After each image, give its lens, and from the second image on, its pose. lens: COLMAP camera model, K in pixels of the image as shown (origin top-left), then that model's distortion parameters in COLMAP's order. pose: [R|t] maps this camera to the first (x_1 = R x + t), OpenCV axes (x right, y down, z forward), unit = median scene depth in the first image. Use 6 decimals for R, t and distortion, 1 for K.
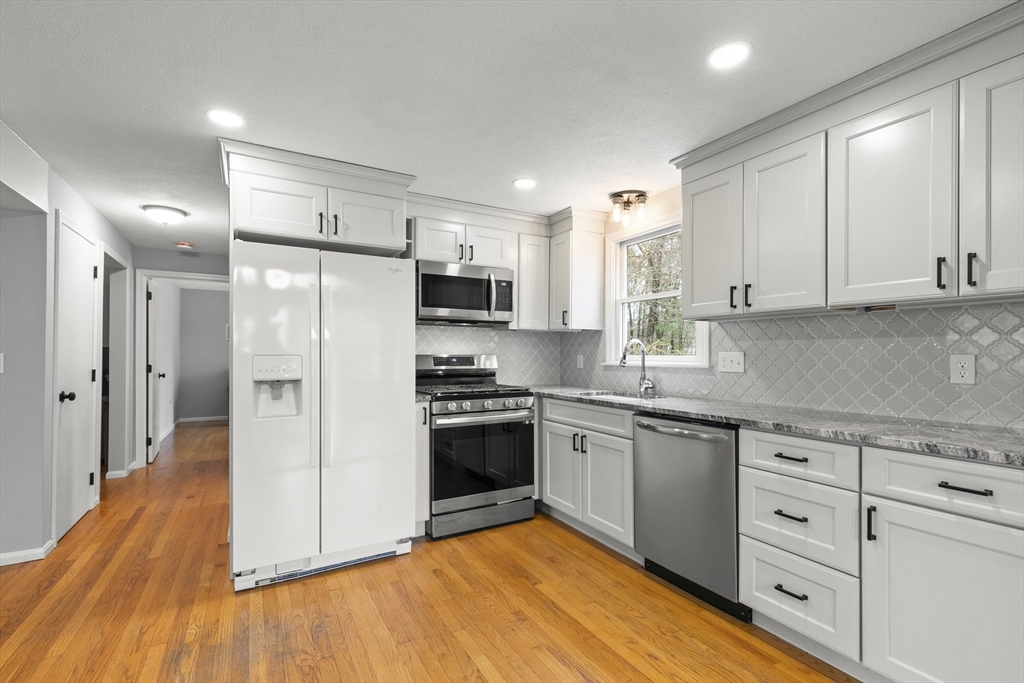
lens RADIAL K [[458.6, 0, 514.9], [0, 458.6, 353.2], [0, 0, 1]] dist [0.007455, -0.002120]
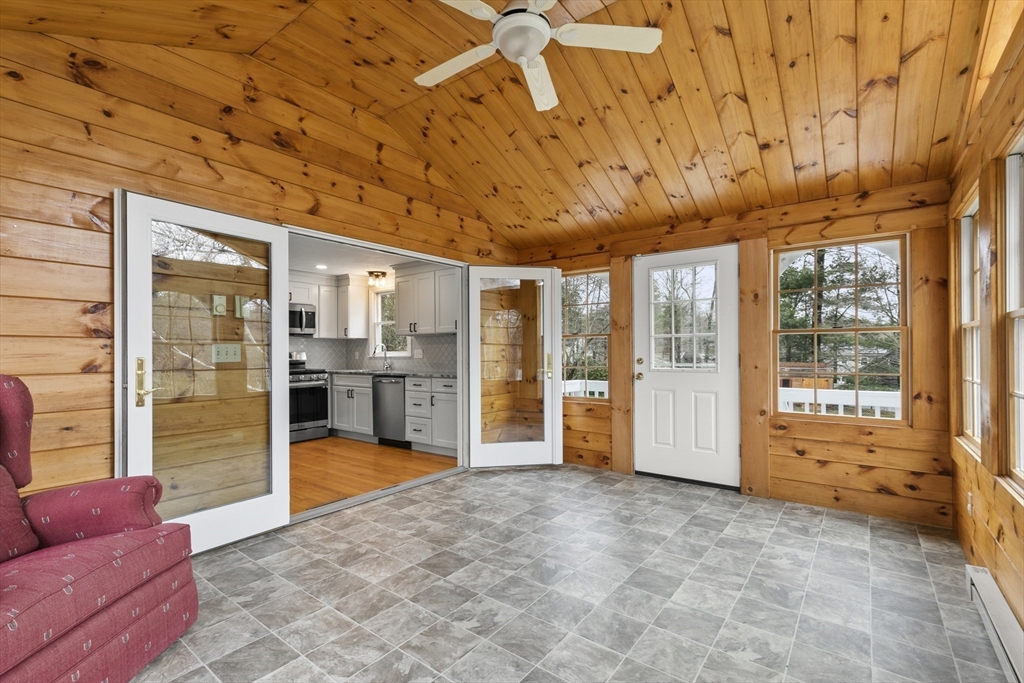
lens RADIAL K [[458.6, 0, 514.5], [0, 458.6, 348.9], [0, 0, 1]] dist [0.007455, -0.002120]
pose [[0.921378, -0.007483, 0.388596, 0.018672], [0.009927, 0.999942, -0.004284, 0.008426], [-0.388541, 0.007805, 0.921398, -1.255408]]
